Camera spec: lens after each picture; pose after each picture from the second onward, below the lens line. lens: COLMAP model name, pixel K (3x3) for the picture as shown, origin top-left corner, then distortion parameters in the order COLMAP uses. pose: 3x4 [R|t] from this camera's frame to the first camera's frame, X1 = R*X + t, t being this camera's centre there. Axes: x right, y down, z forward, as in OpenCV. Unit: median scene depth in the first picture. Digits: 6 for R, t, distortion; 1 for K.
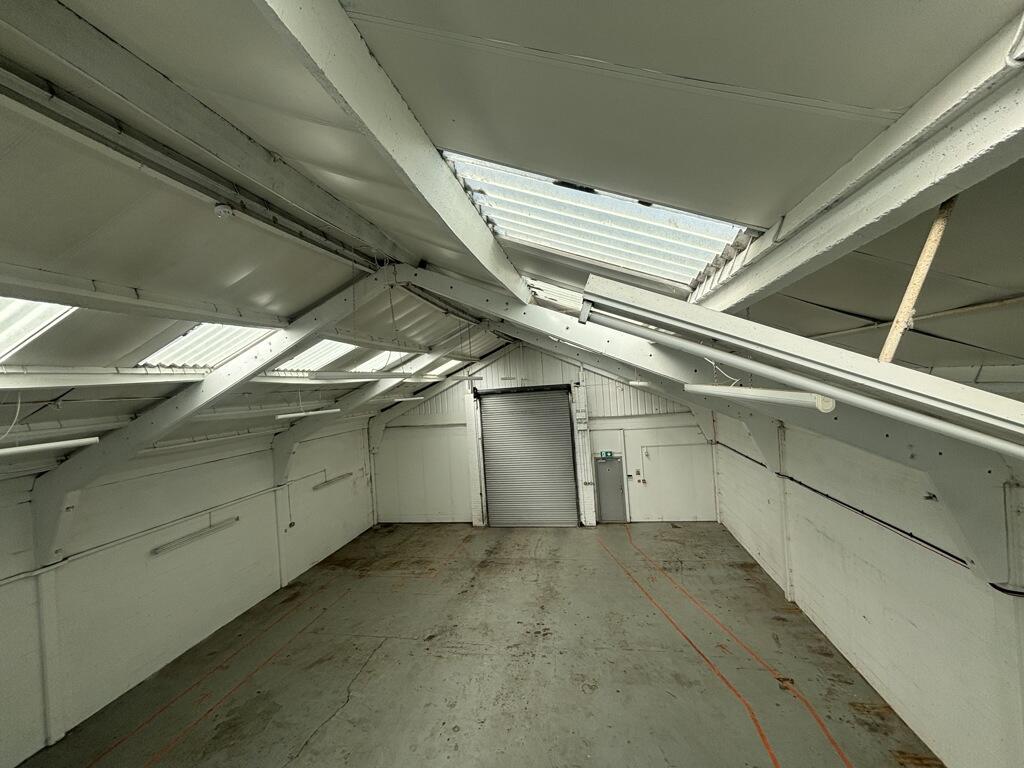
lens RADIAL K [[411.6, 0, 512.3], [0, 411.6, 375.7], [0, 0, 1]] dist [0.003106, 0.000018]
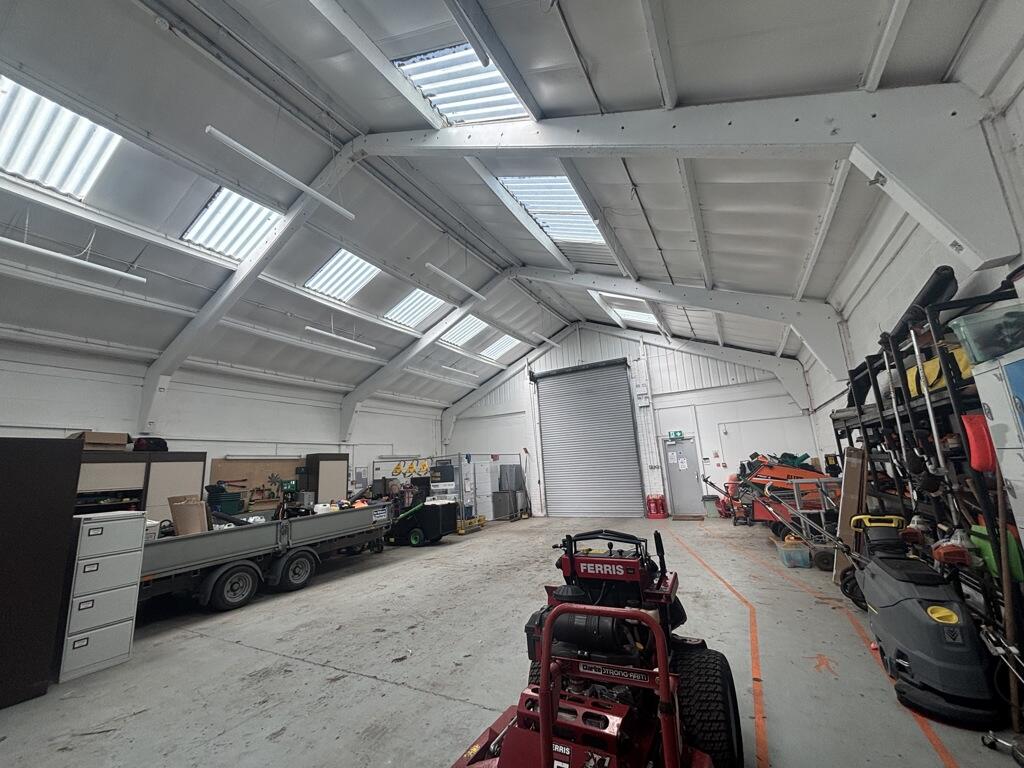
lens RADIAL K [[410.1, 0, 507.3], [0, 410.1, 382.6], [0, 0, 1]] dist [0.002045, 0.000104]
pose [[0.945234, -0.051747, -0.322265, 0.179905], [-0.002744, 0.986058, -0.166382, 0.230823], [0.326381, 0.158154, 0.931913, 0.055826]]
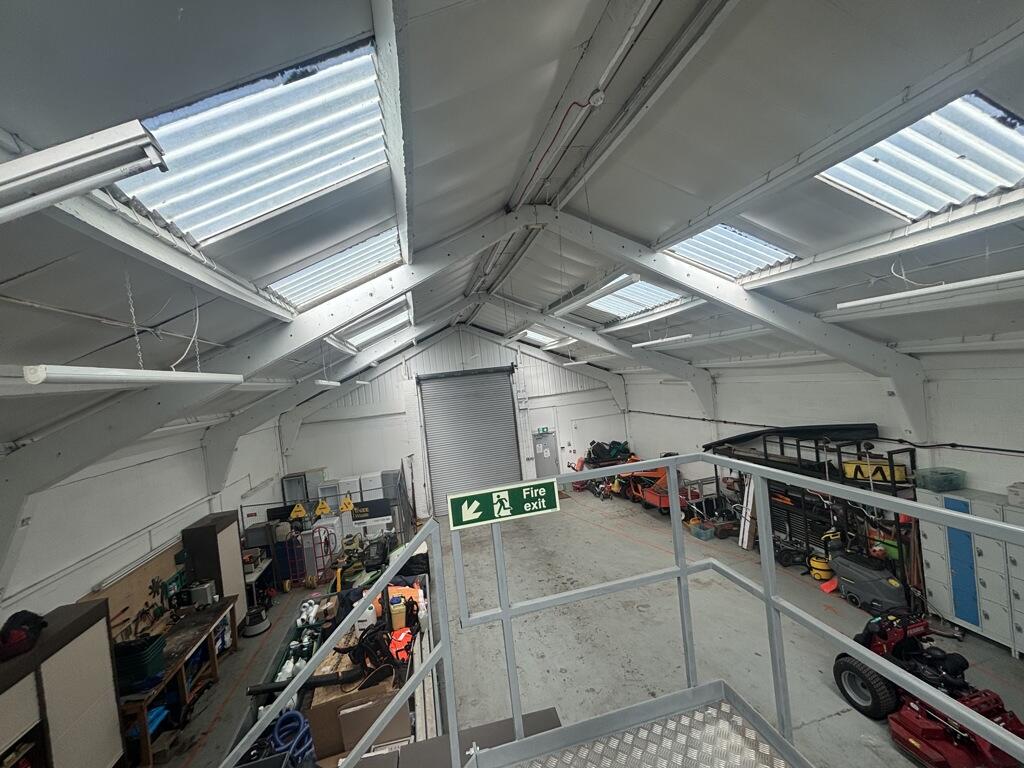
lens RADIAL K [[410.1, 0, 507.3], [0, 410.1, 382.6], [0, 0, 1]] dist [0.002045, 0.000104]
pose [[0.919796, -0.036515, 0.390695, -0.277594], [0.037484, 0.999284, 0.005147, 0.057070], [-0.390603, 0.009911, 0.920506, 0.042848]]
